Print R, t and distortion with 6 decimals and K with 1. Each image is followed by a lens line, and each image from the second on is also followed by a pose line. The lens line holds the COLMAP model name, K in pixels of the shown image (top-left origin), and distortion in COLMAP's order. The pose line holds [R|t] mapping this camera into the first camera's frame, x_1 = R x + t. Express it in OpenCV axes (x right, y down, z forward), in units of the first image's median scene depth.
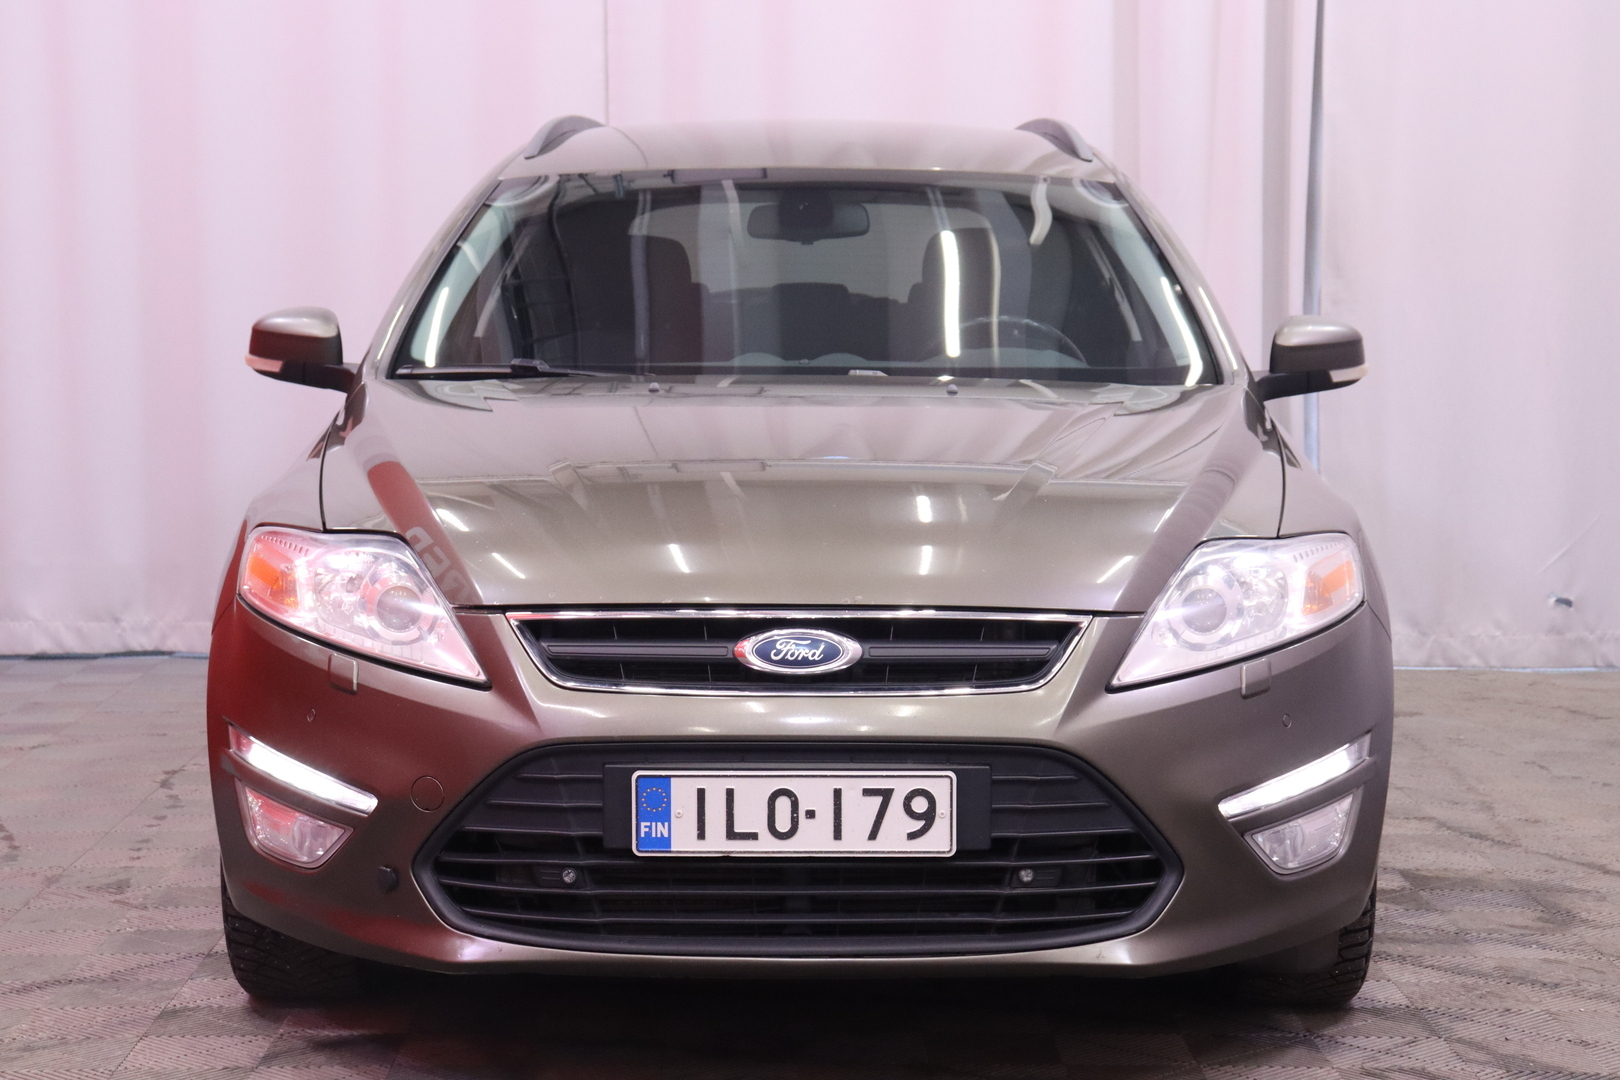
lens RADIAL K [[3316.2, 0, 807.8], [0, 3316.2, 542.9], [0, 0, 1]] dist [0.248936, 0.000000]
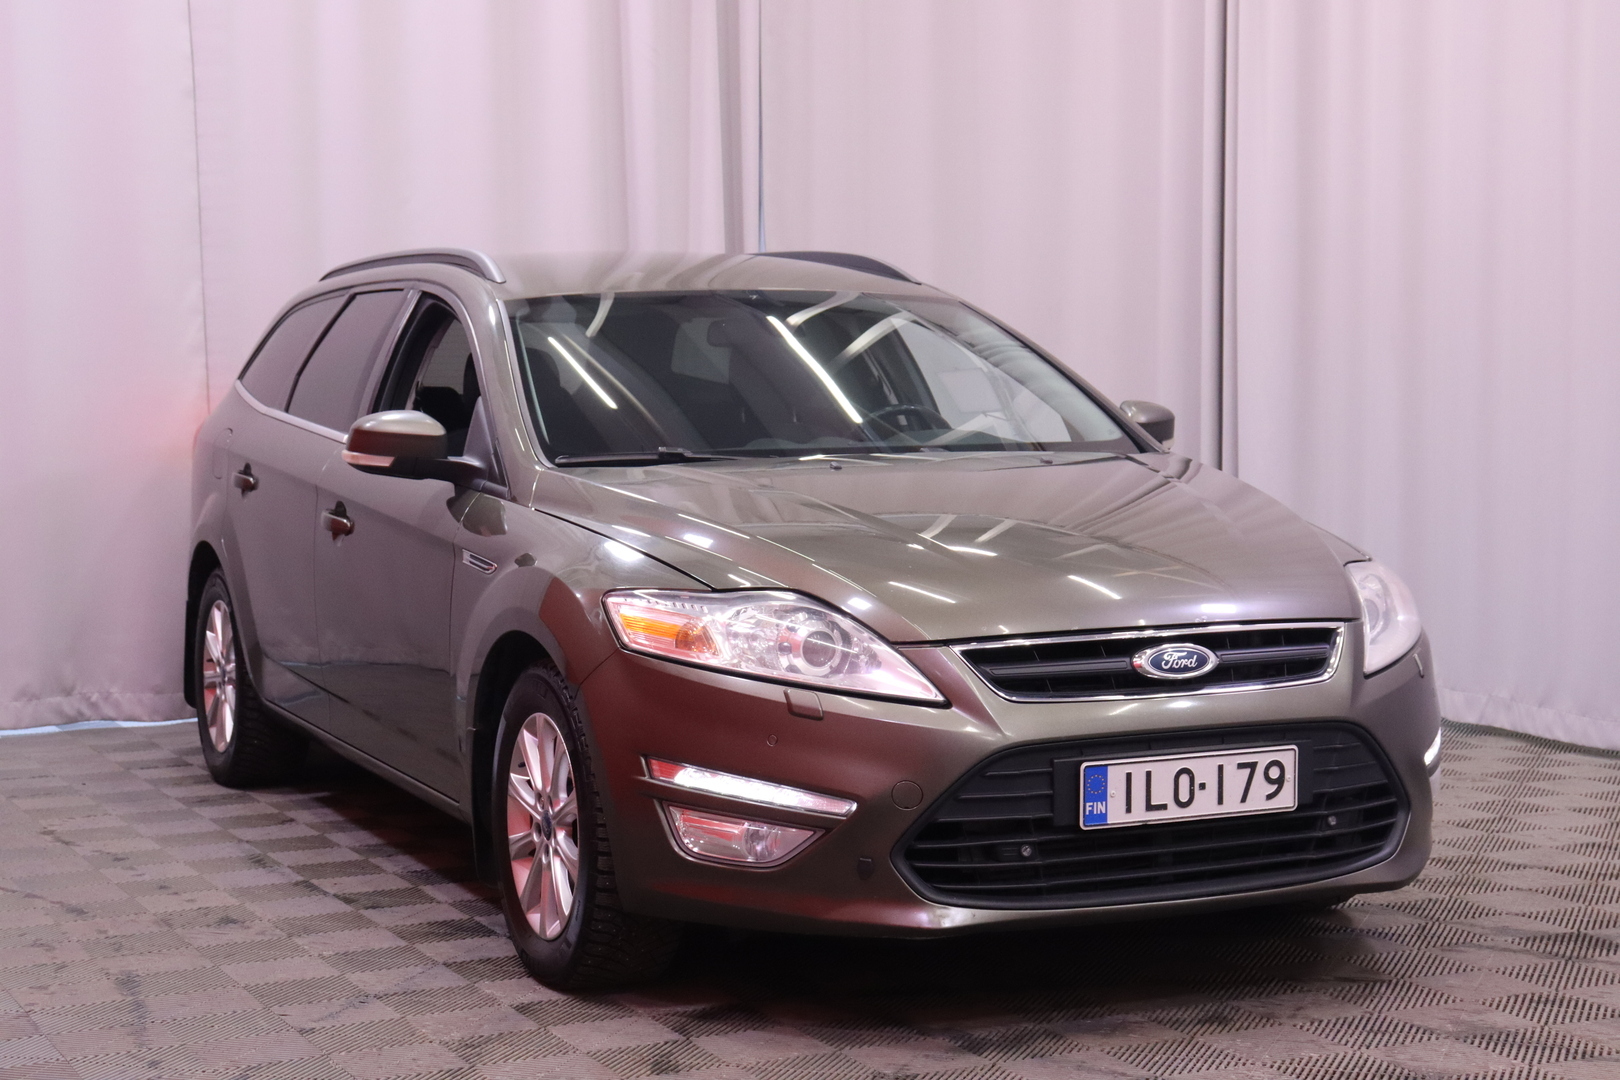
lens RADIAL K [[2850.0, 0, 810.7], [0, 2850.0, 539.5], [0, 0, 1]] dist [0.002140, 0.000000]
pose [[0.911238, -0.040878, 0.409846, -0.581160], [0.050783, 0.998621, -0.013306, -0.006907], [-0.408737, 0.032939, 0.912058, 0.049917]]
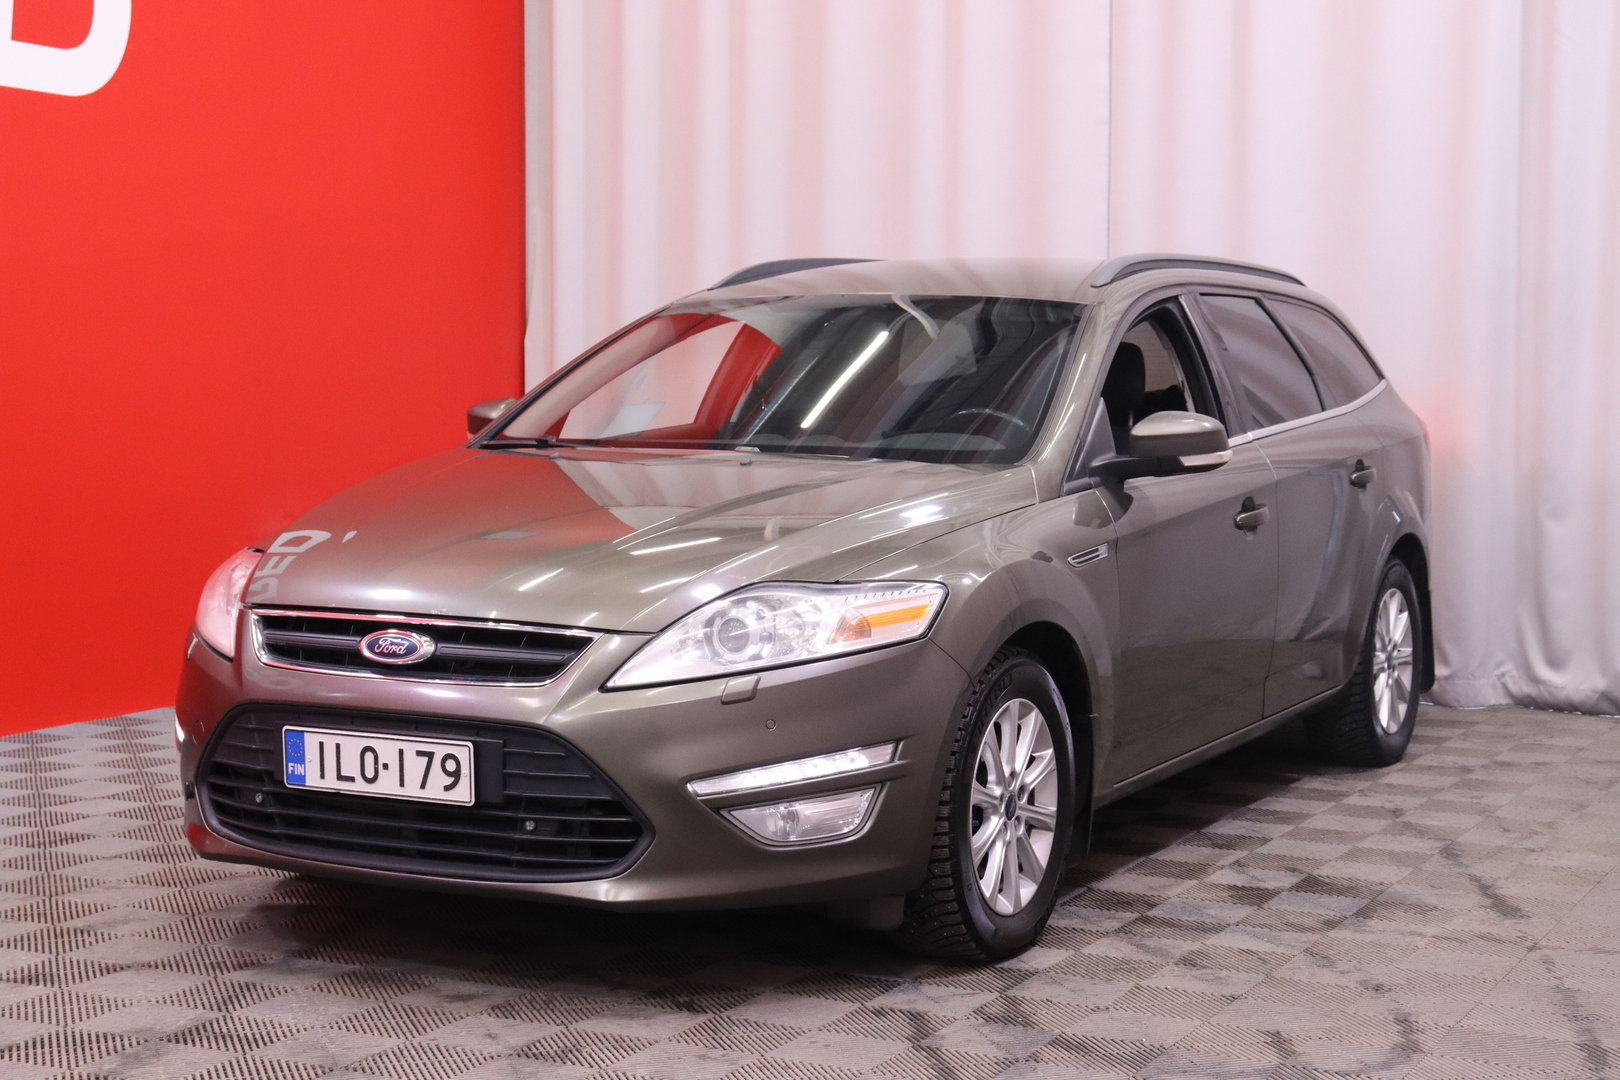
lens RADIAL K [[2613.3, 0, 810.3], [0, 2613.3, 536.3], [0, 0, 1]] dist [-0.093232, 0.000000]
pose [[0.887921, 0.032698, -0.458832, 0.635603], [-0.043179, 0.998991, -0.012366, -0.006764], [0.457964, 0.030792, 0.888437, 0.127331]]
